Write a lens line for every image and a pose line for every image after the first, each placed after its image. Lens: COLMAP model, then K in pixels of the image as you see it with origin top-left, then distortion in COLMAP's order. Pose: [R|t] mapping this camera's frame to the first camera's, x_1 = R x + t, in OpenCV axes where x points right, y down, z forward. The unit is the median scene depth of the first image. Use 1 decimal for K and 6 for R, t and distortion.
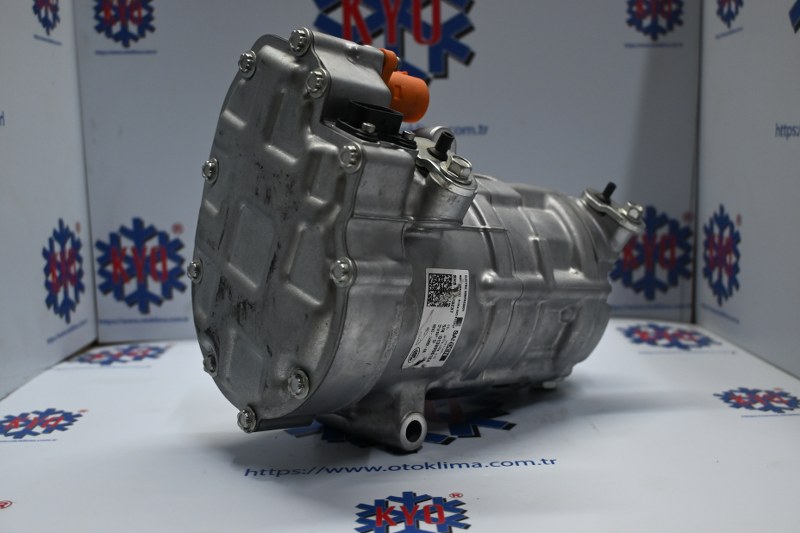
lens RADIAL K [[837.1, 0, 400.0], [0, 837.1, 266.5], [0, 0, 1]] dist [0.020637, -0.037407]
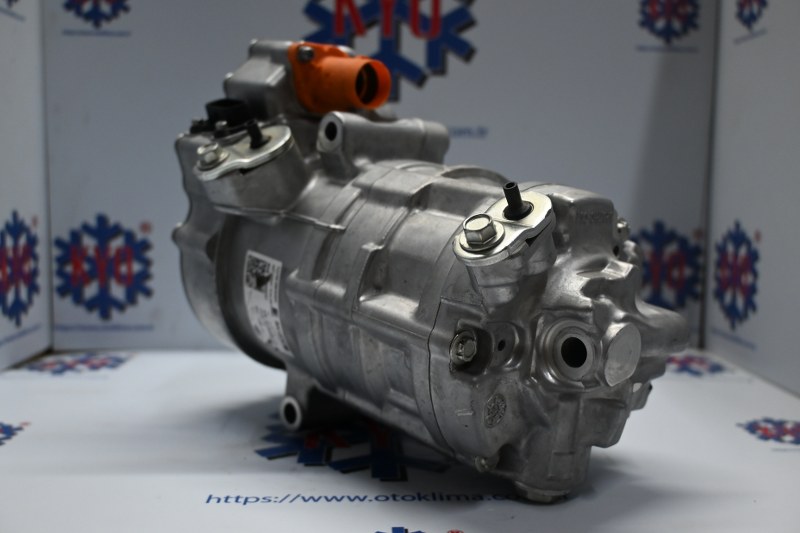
lens RADIAL K [[840.1, 0, 400.0], [0, 840.1, 266.5], [0, 0, 1]] dist [0.008431, 0.004658]
pose [[0.999149, 0.032522, 0.025376, -0.010865], [-0.031665, 0.998939, -0.033450, 0.019662], [-0.026437, 0.032618, 0.999118, 0.082310]]
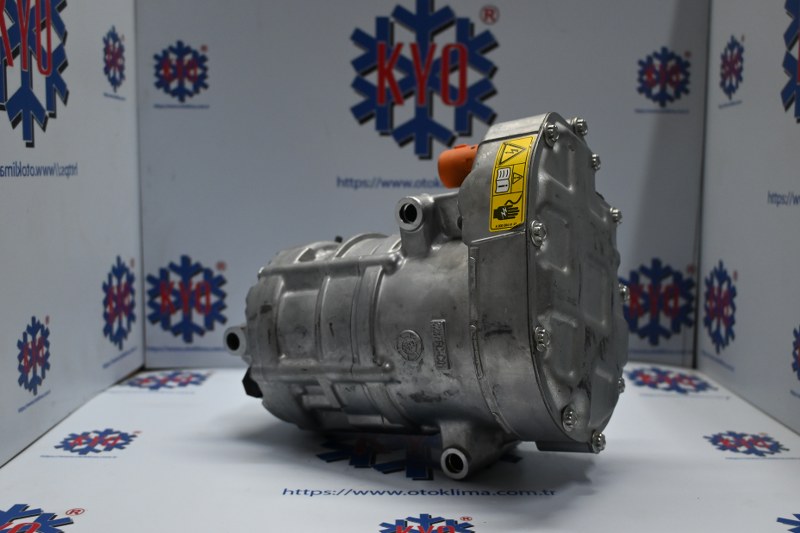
lens RADIAL K [[837.1, 0, 400.0], [0, 837.1, 266.5], [0, 0, 1]] dist [0.020637, -0.037407]
pose [[0.999180, 0.030329, -0.026807, -0.002067], [-0.031102, 0.999098, -0.028901, -0.021305], [0.025906, 0.029711, 0.999223, -0.094200]]
